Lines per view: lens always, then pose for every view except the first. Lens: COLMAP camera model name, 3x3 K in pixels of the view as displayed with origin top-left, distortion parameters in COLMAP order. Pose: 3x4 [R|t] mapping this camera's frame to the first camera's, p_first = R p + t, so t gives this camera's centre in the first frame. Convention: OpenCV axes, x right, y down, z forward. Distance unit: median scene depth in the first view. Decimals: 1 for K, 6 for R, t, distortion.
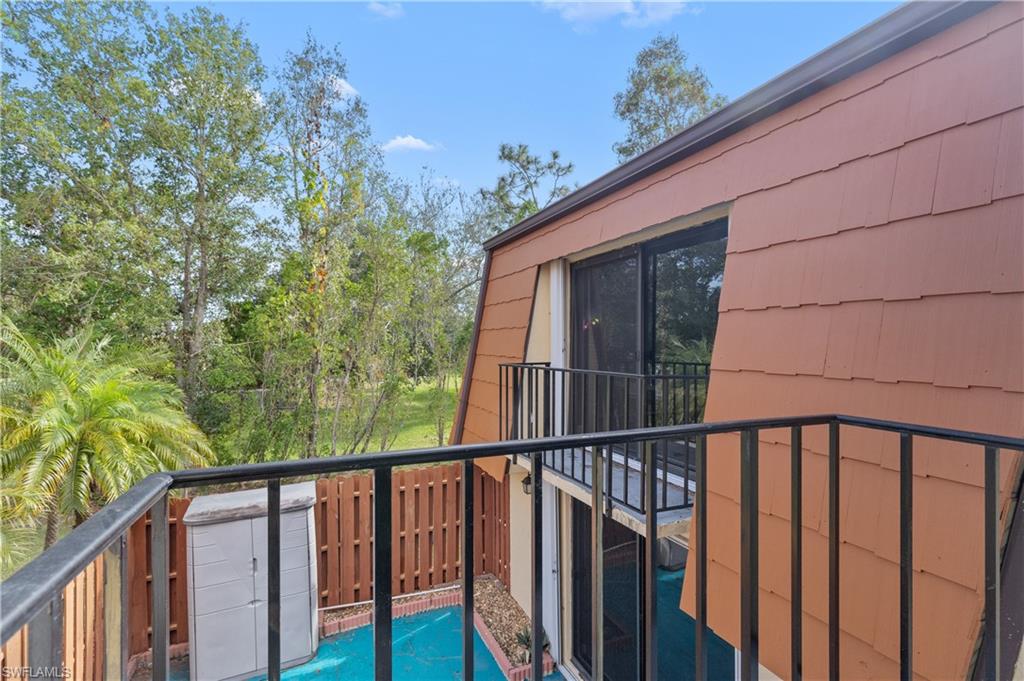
lens RADIAL K [[467.5, 0, 513.7], [0, 467.5, 343.3], [0, 0, 1]] dist [-0.000664, -0.000142]
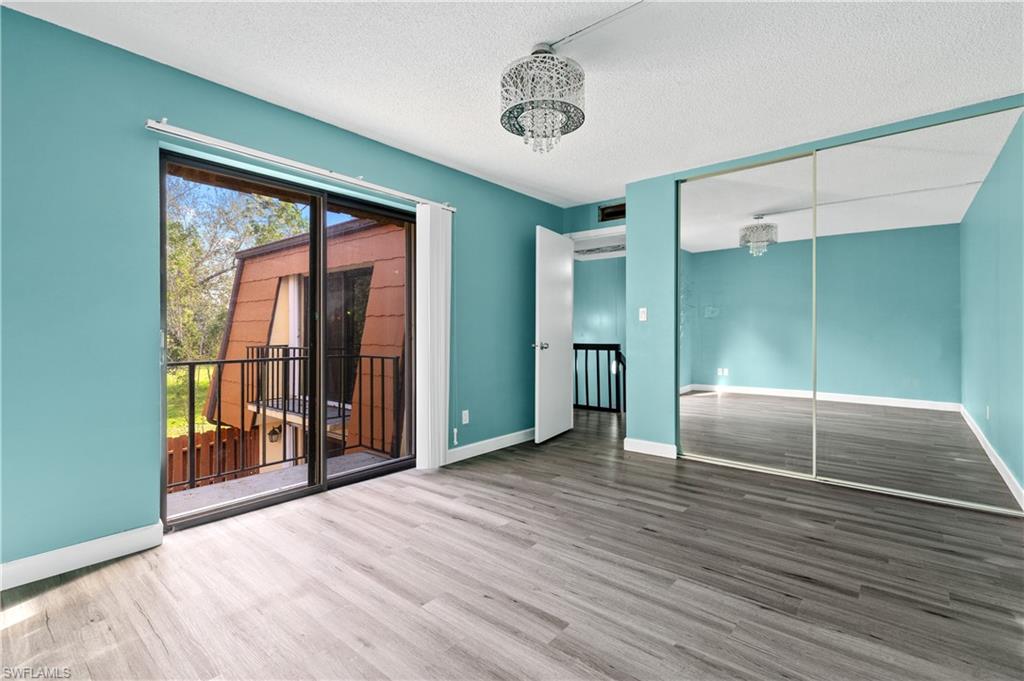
lens RADIAL K [[467.5, 0, 512.5], [0, 467.5, 332.0], [0, 0, 1]] dist [-0.000664, -0.000142]
pose [[0.896493, 0.005395, 0.443025, 0.050210], [-0.004990, 0.999985, -0.002080, -0.000210], [-0.443030, -0.000346, 0.896507, -0.502053]]
